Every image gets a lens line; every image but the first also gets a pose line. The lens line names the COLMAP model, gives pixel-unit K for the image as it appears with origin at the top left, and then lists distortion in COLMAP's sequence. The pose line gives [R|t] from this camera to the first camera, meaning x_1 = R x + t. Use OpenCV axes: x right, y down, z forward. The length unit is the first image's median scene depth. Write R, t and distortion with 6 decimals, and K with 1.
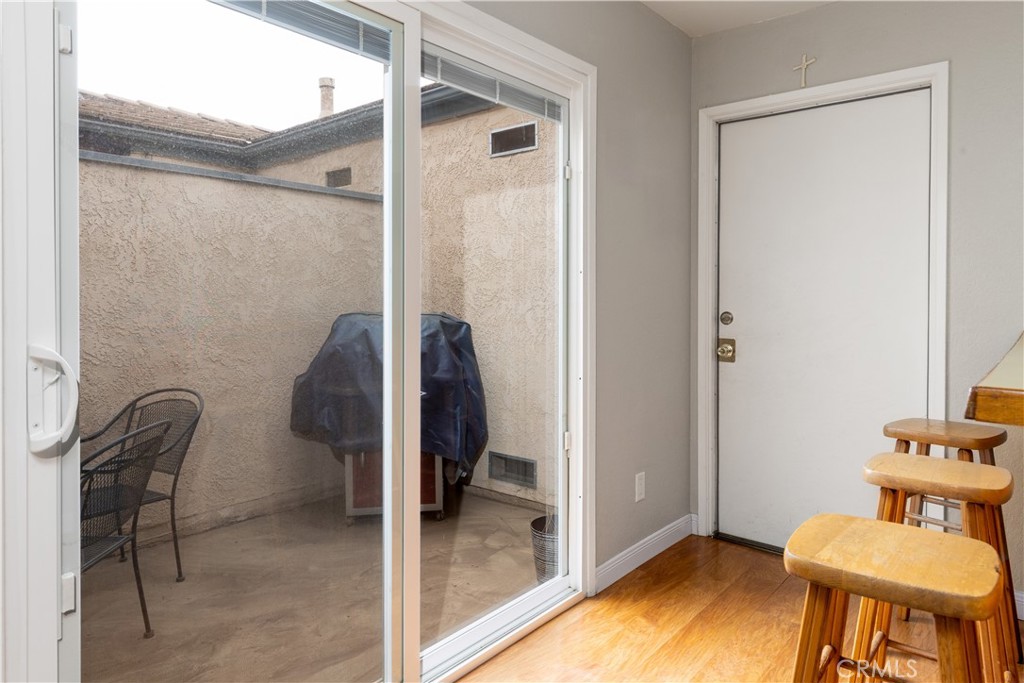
lens RADIAL K [[641.6, 0, 511.6], [0, 641.6, 299.6], [0, 0, 1]] dist [0.001438, 0.000136]
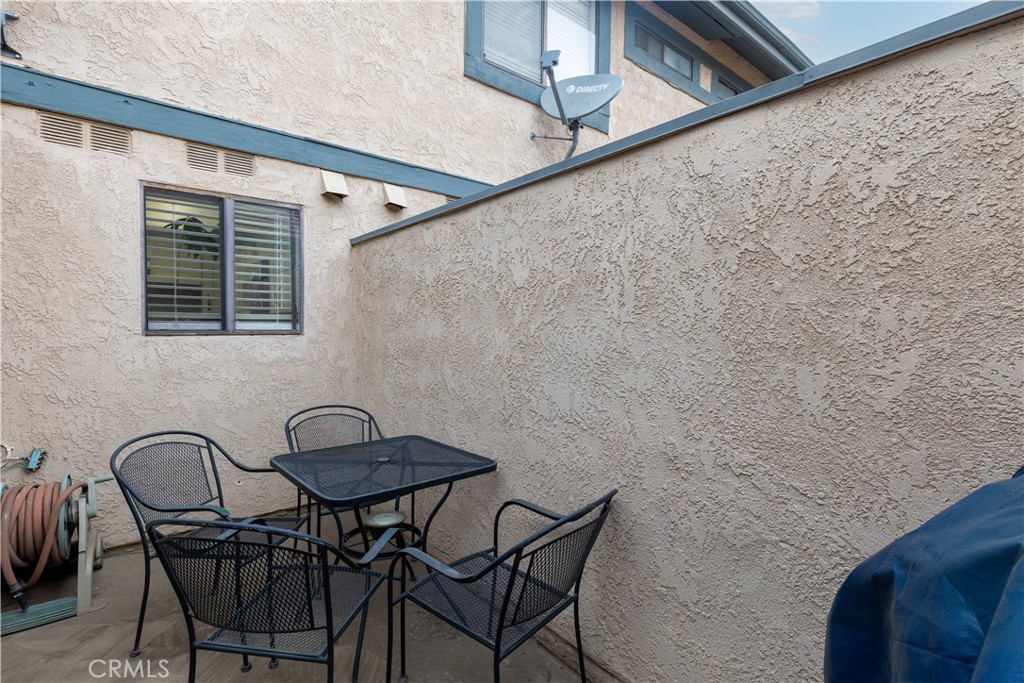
lens RADIAL K [[472.3, 0, 512.0], [0, 472.3, 341.5], [0, 0, 1]] dist [0.002309, 0.000513]
pose [[-0.182269, 0.030156, -0.982786, -0.059341], [-0.010984, 0.999405, 0.032703, -0.018586], [0.983187, 0.016756, -0.181829, 0.830595]]
